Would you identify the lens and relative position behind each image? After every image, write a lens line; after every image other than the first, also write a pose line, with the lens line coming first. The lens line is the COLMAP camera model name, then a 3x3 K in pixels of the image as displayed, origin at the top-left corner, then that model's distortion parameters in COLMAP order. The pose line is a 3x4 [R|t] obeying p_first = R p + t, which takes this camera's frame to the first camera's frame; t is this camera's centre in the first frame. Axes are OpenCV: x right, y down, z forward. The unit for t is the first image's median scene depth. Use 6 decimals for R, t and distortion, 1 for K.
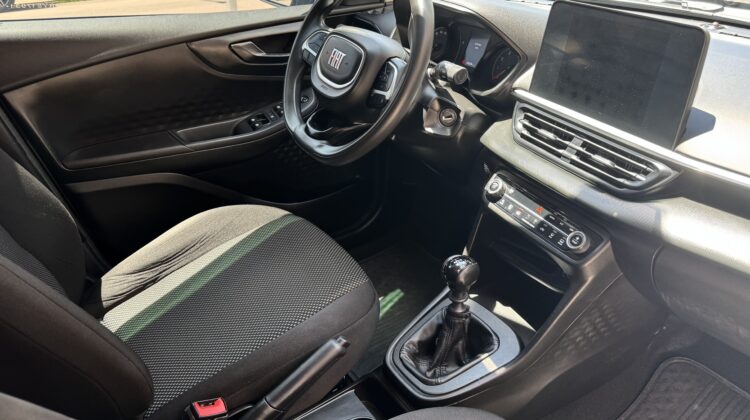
lens RADIAL K [[547.5, 0, 375.0], [0, 547.5, 210.0], [0, 0, 1]] dist [0.066010, 0.001143]
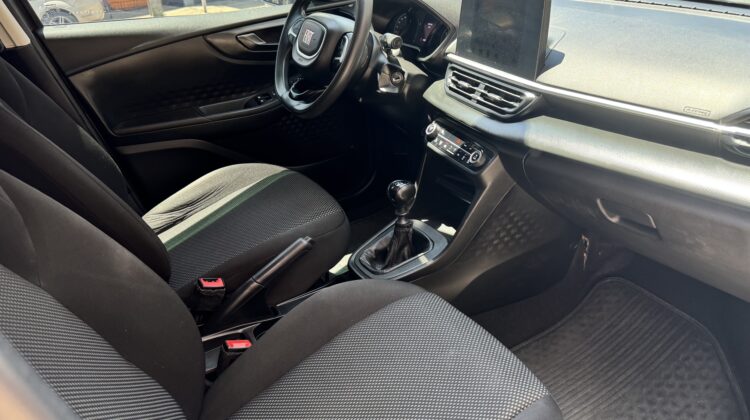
lens RADIAL K [[542.0, 0, 375.0], [0, 542.0, 210.0], [0, 0, 1]] dist [0.110276, -0.002926]
pose [[0.995621, -0.028322, -0.089093, 0.194591], [0.026191, 0.999344, -0.025001, 0.175512], [0.089743, 0.022558, 0.995709, -0.282398]]
